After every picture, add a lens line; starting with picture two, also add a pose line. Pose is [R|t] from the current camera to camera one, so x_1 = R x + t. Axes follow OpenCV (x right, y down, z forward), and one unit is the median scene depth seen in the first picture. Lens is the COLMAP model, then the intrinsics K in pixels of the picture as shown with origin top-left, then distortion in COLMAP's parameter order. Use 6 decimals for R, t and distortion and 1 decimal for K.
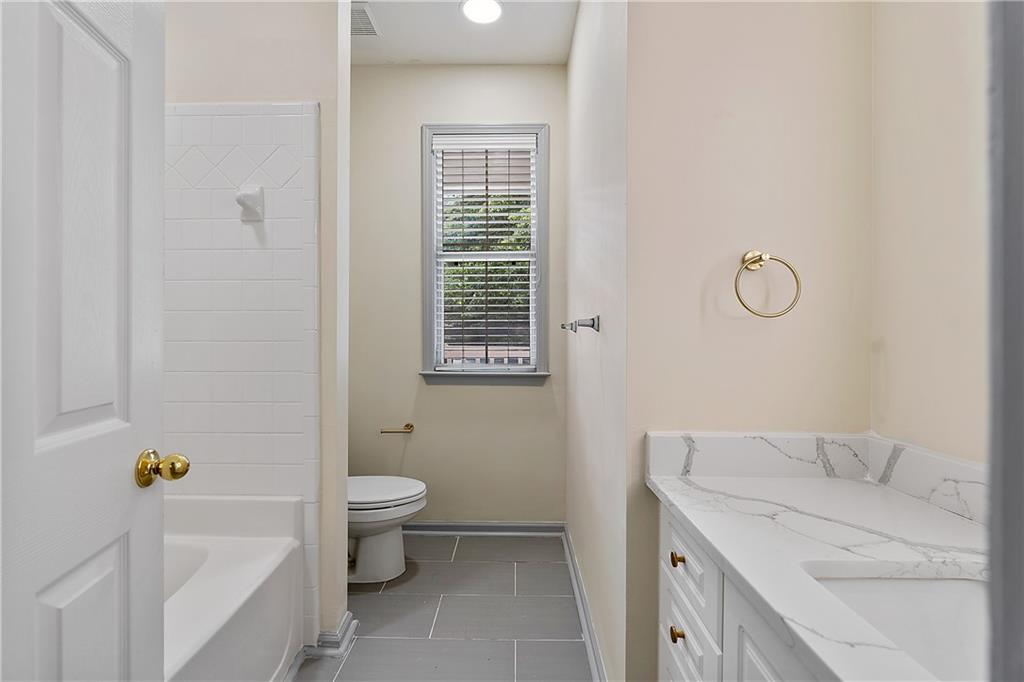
lens RADIAL K [[464.1, 0, 511.5], [0, 464.1, 338.2], [0, 0, 1]] dist [-0.014502, 0.004963]
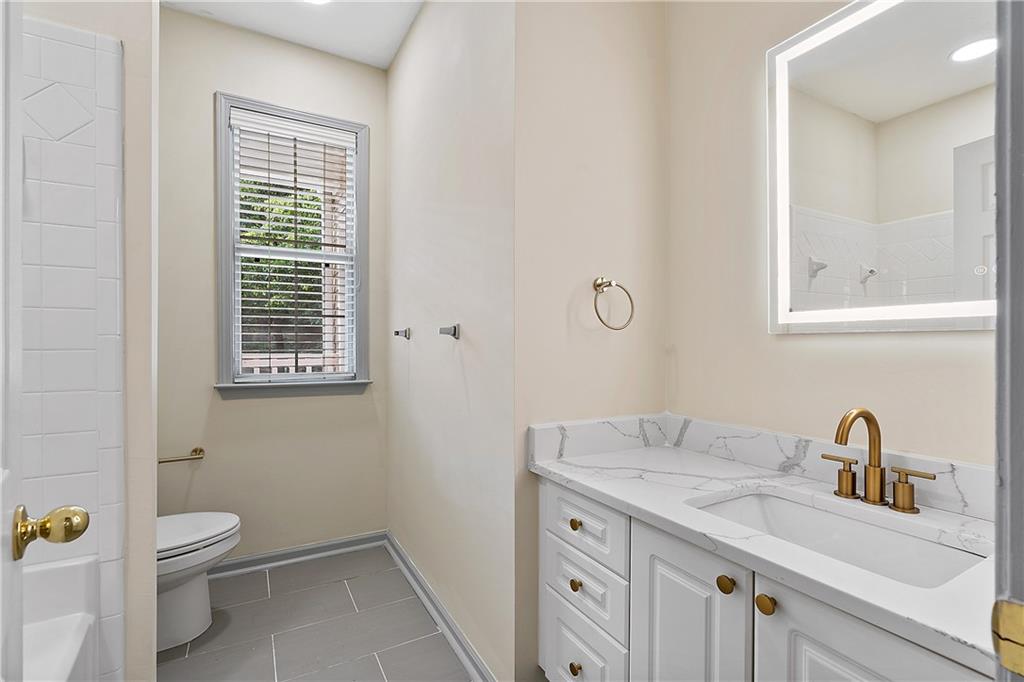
lens RADIAL K [[464.1, 0, 509.9], [0, 464.1, 344.7], [0, 0, 1]] dist [-0.014502, 0.004963]
pose [[0.863871, -0.000202, 0.503713, -0.245203], [0.000073, 1.000000, 0.000277, -0.001755], [-0.503714, -0.000203, 0.863871, 0.009610]]
